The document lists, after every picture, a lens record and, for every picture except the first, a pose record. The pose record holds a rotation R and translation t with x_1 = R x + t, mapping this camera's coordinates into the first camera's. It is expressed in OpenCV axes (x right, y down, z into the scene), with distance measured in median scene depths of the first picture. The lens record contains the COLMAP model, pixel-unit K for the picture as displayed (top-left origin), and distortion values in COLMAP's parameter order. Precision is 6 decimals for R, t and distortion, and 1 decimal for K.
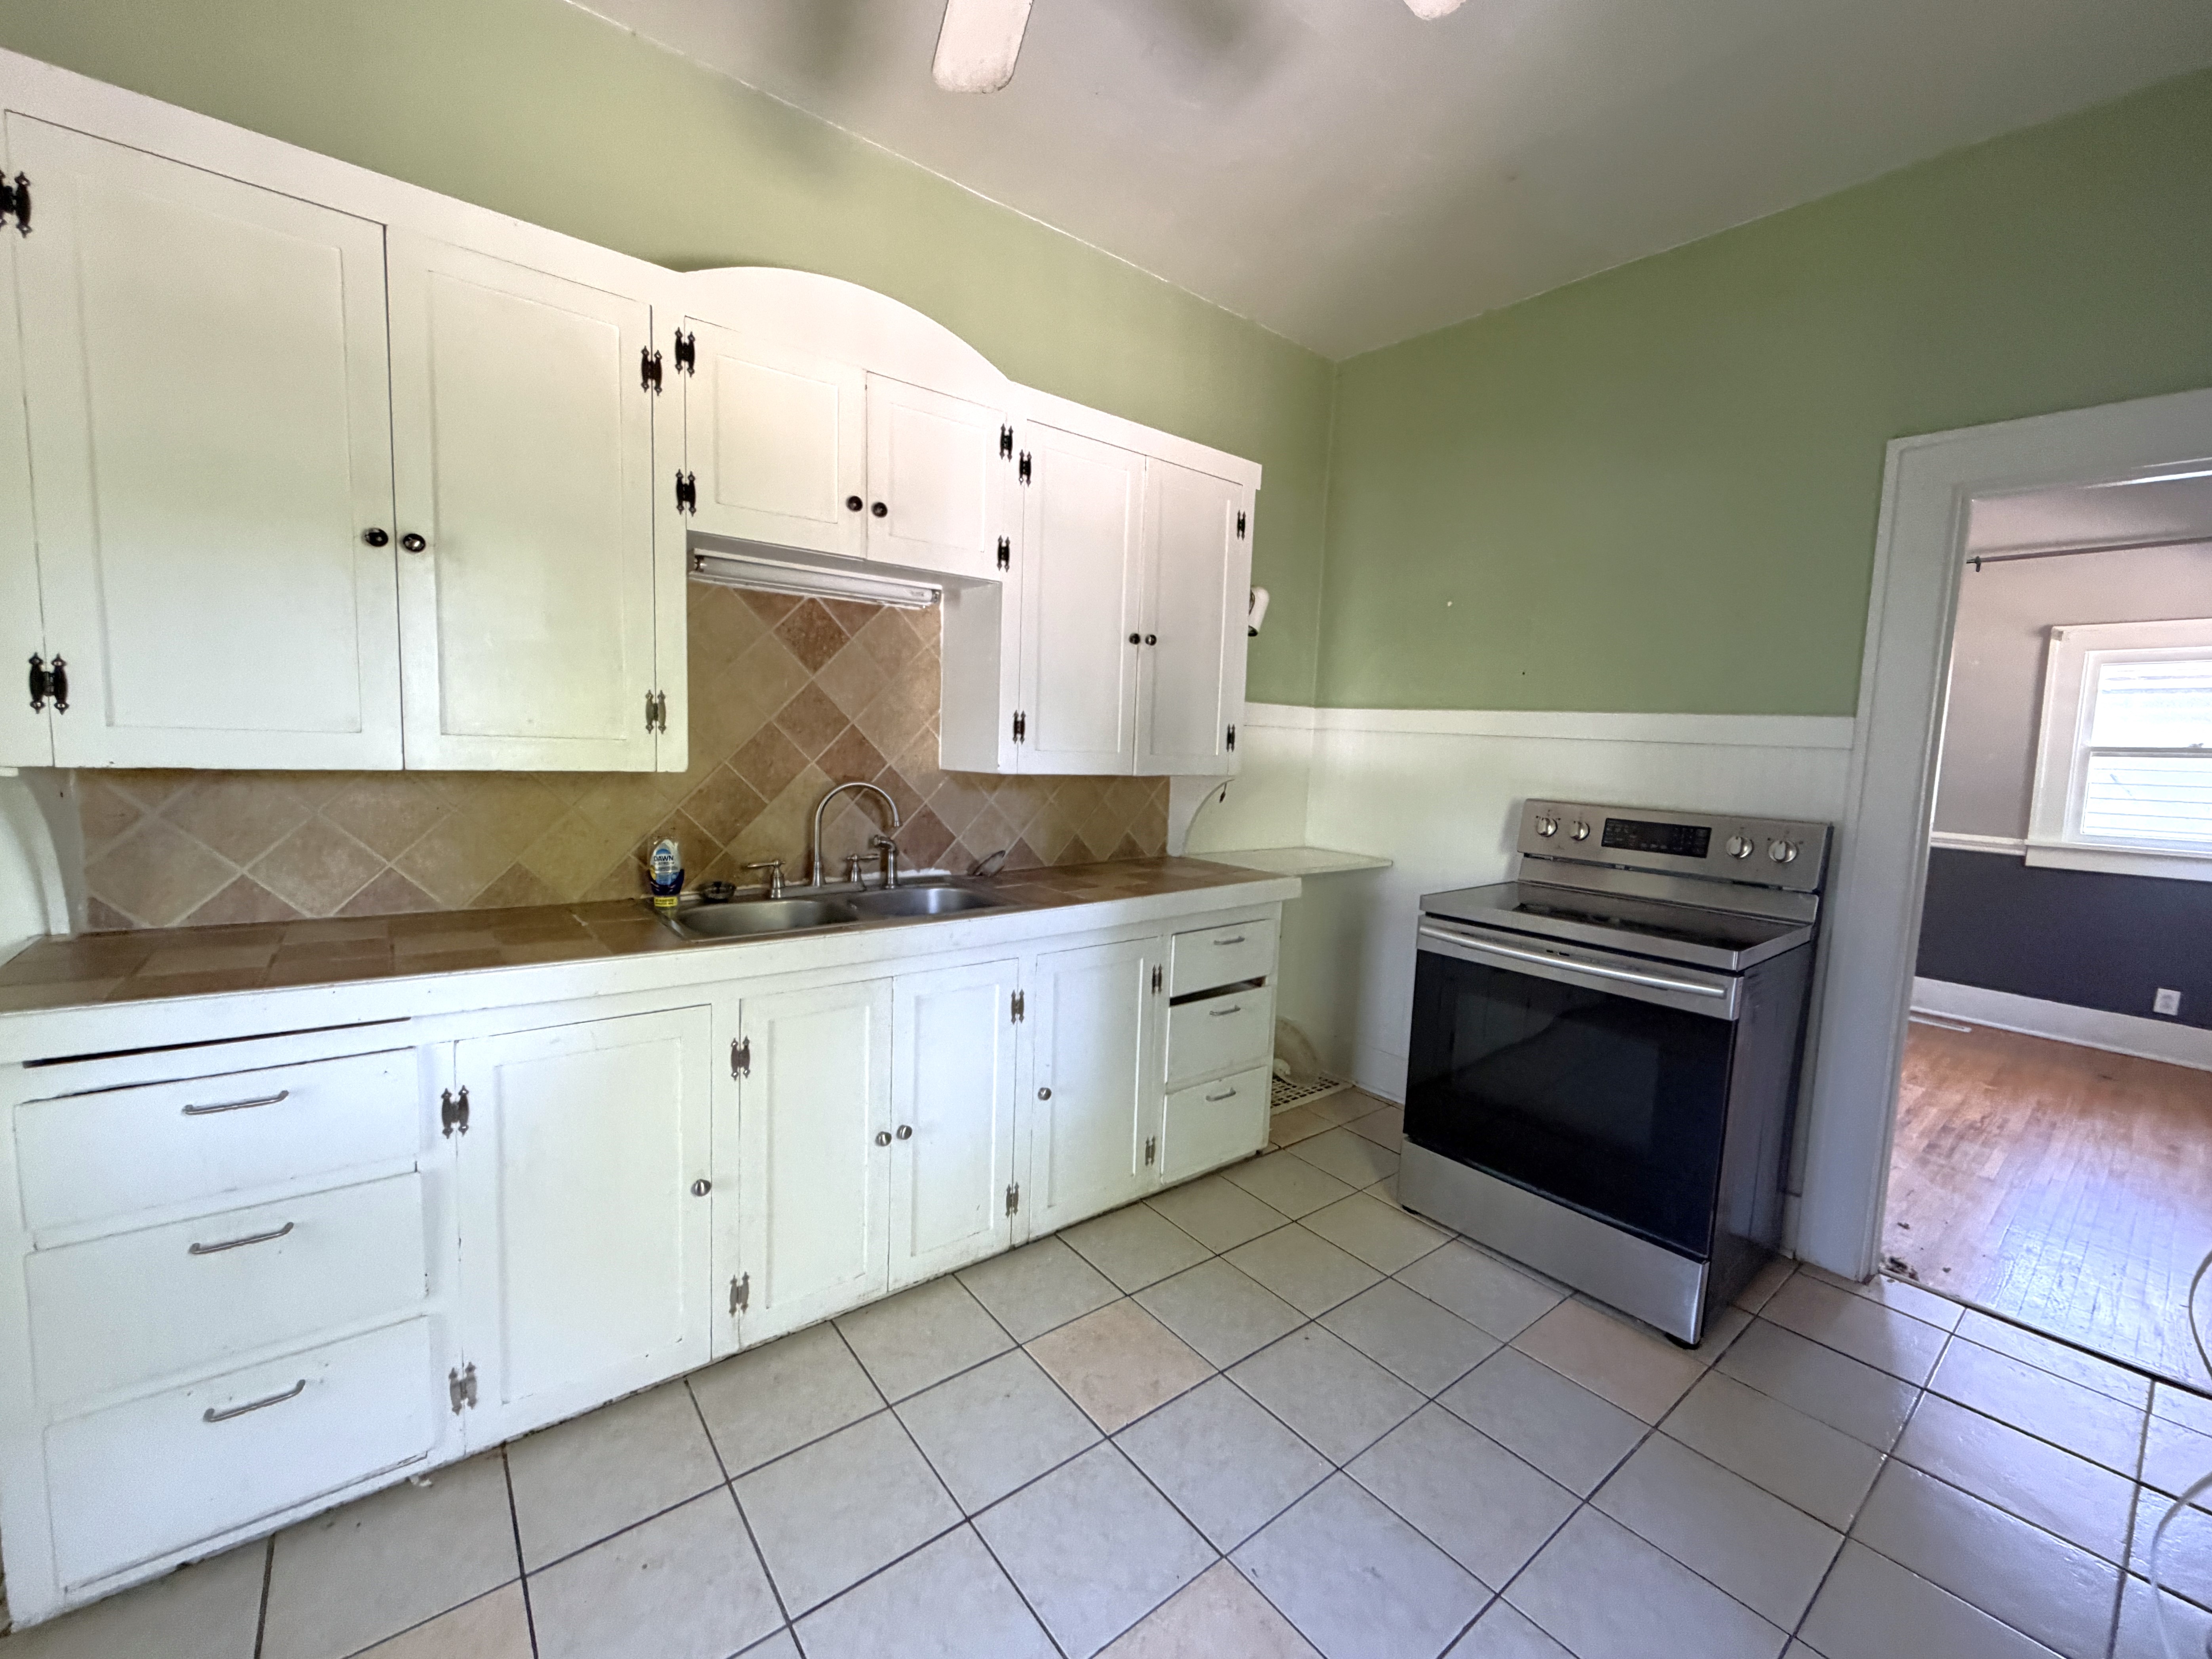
lens RADIAL K [[889.5, 0, 1109.5], [0, 889.5, 829.1], [0, 0, 1]] dist [-0.000478, 0.000438]
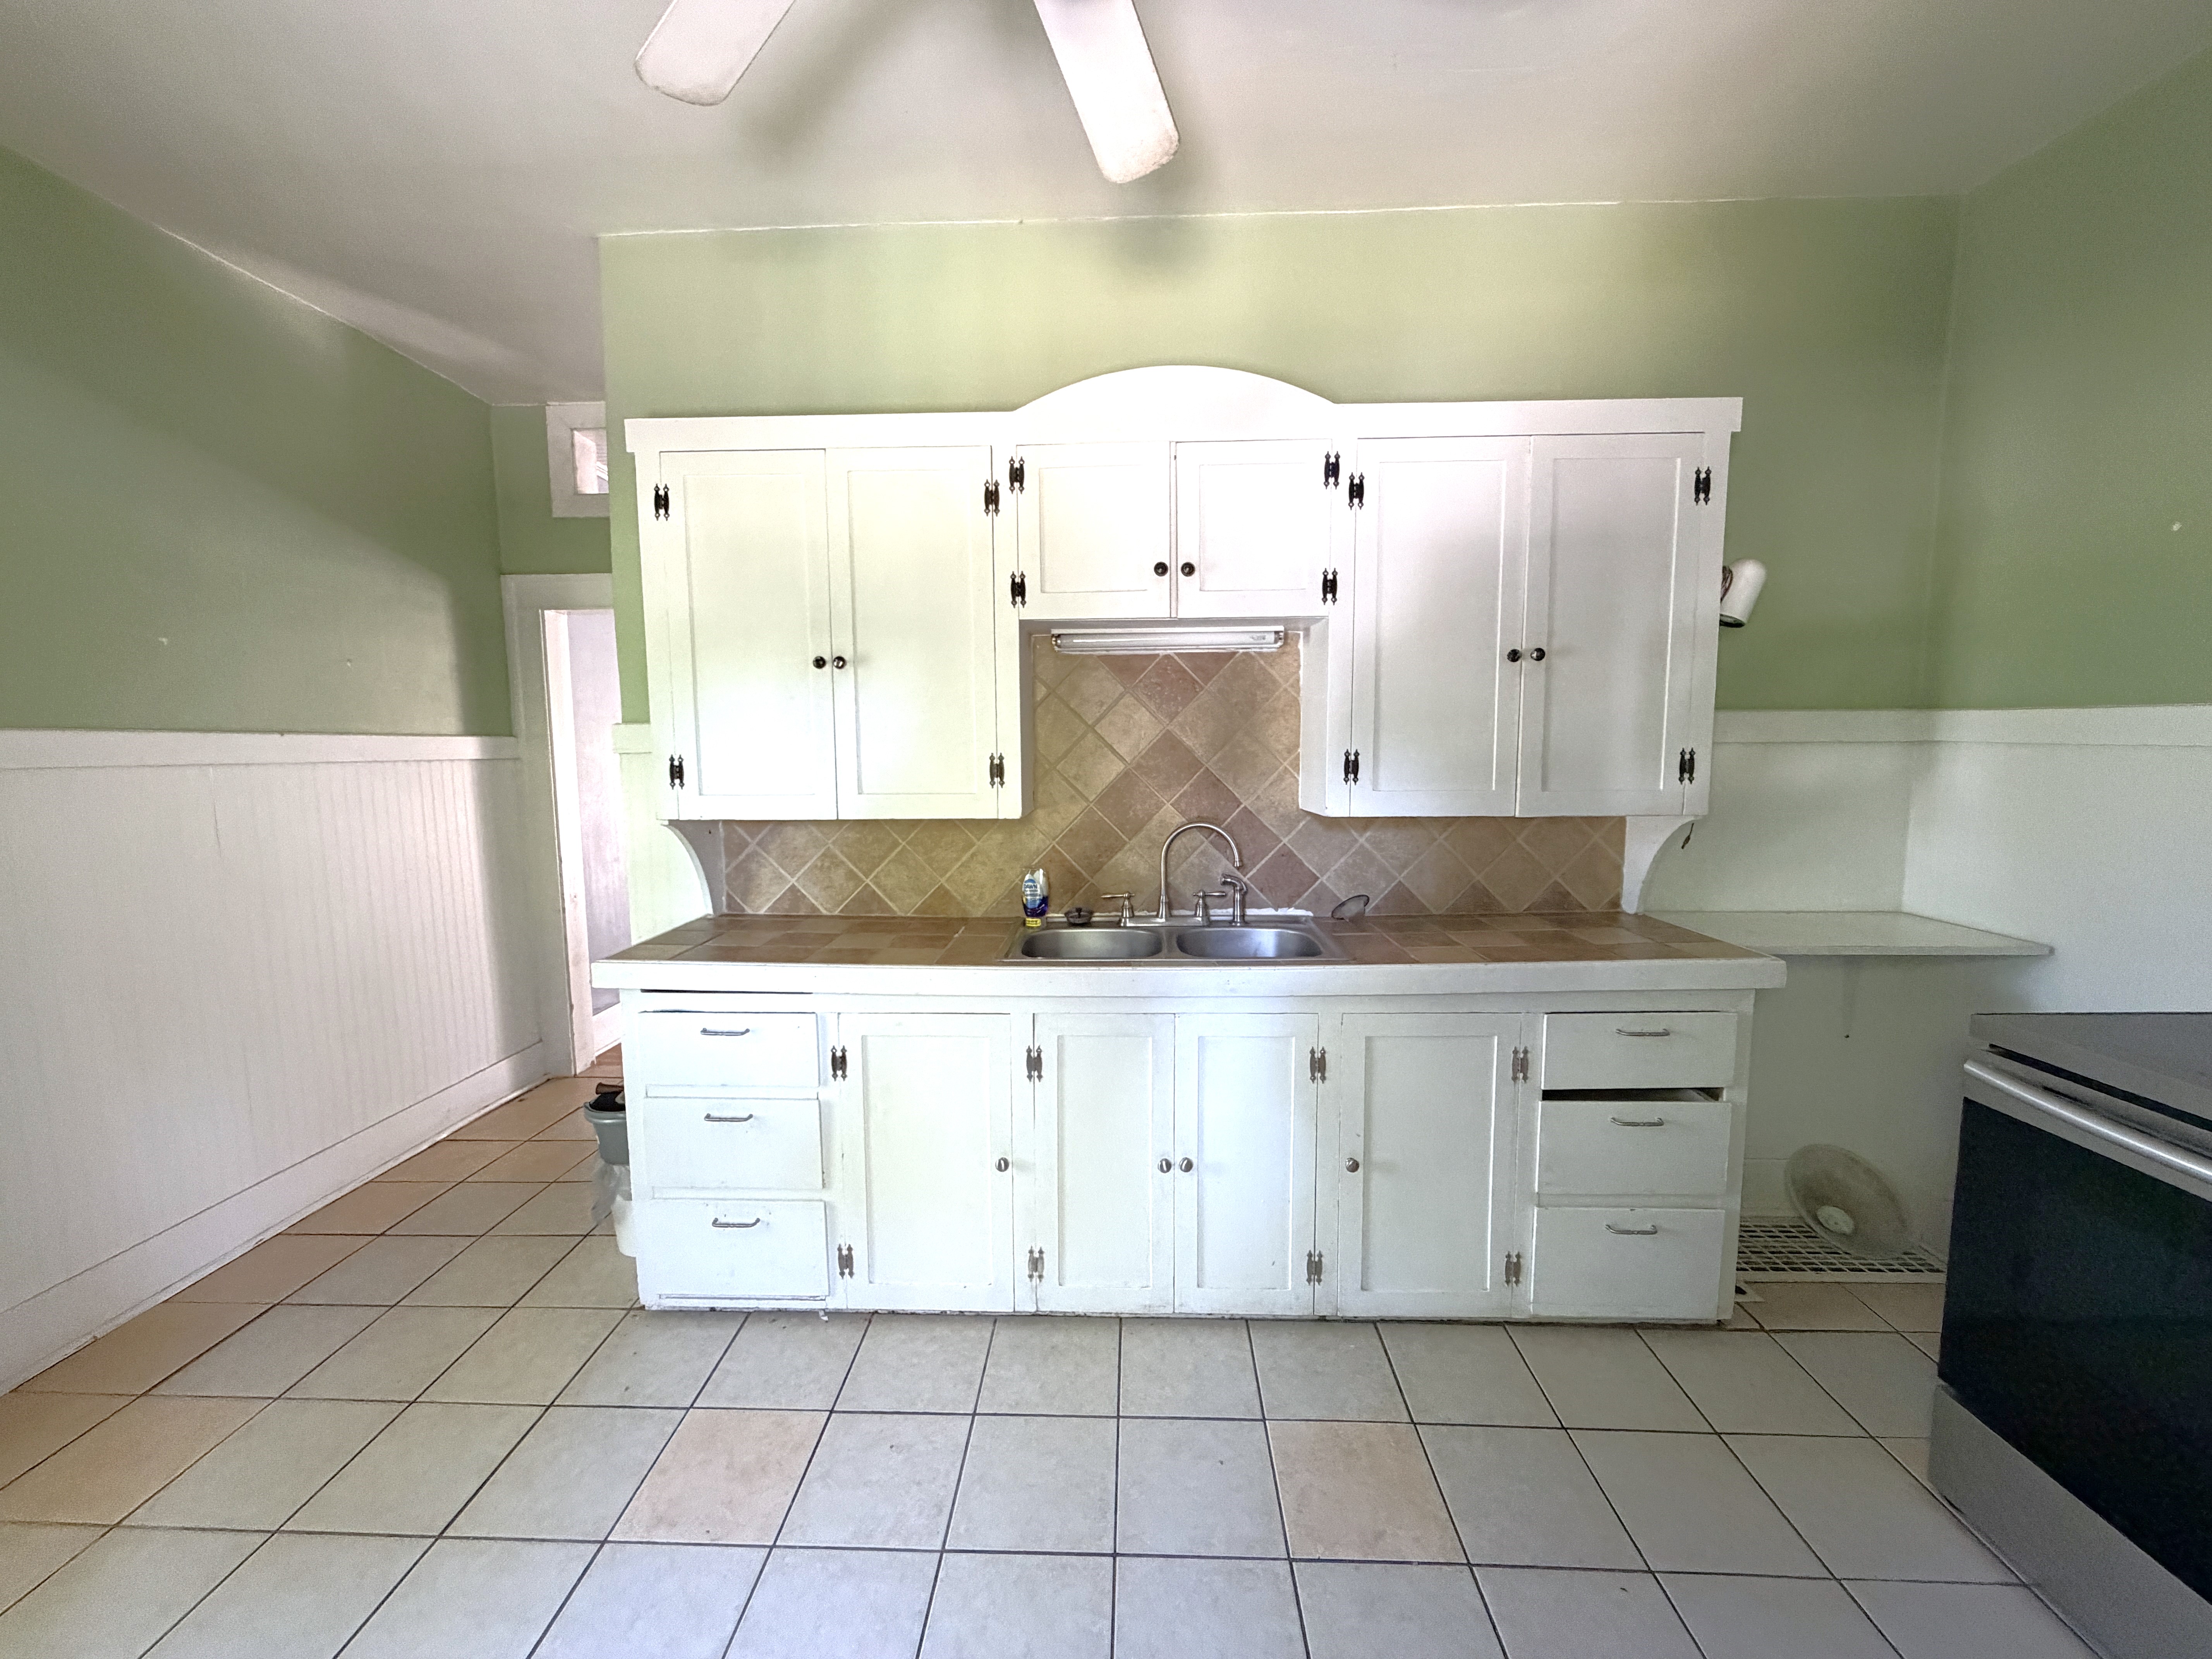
lens RADIAL K [[889.5, 0, 1109.5], [0, 889.5, 829.1], [0, 0, 1]] dist [-0.000478, 0.000438]
pose [[0.761876, 0.023429, -0.647299, 0.329887], [-0.029510, 0.999563, 0.001446, -0.045430], [0.647051, 0.018000, 0.762235, 0.128726]]
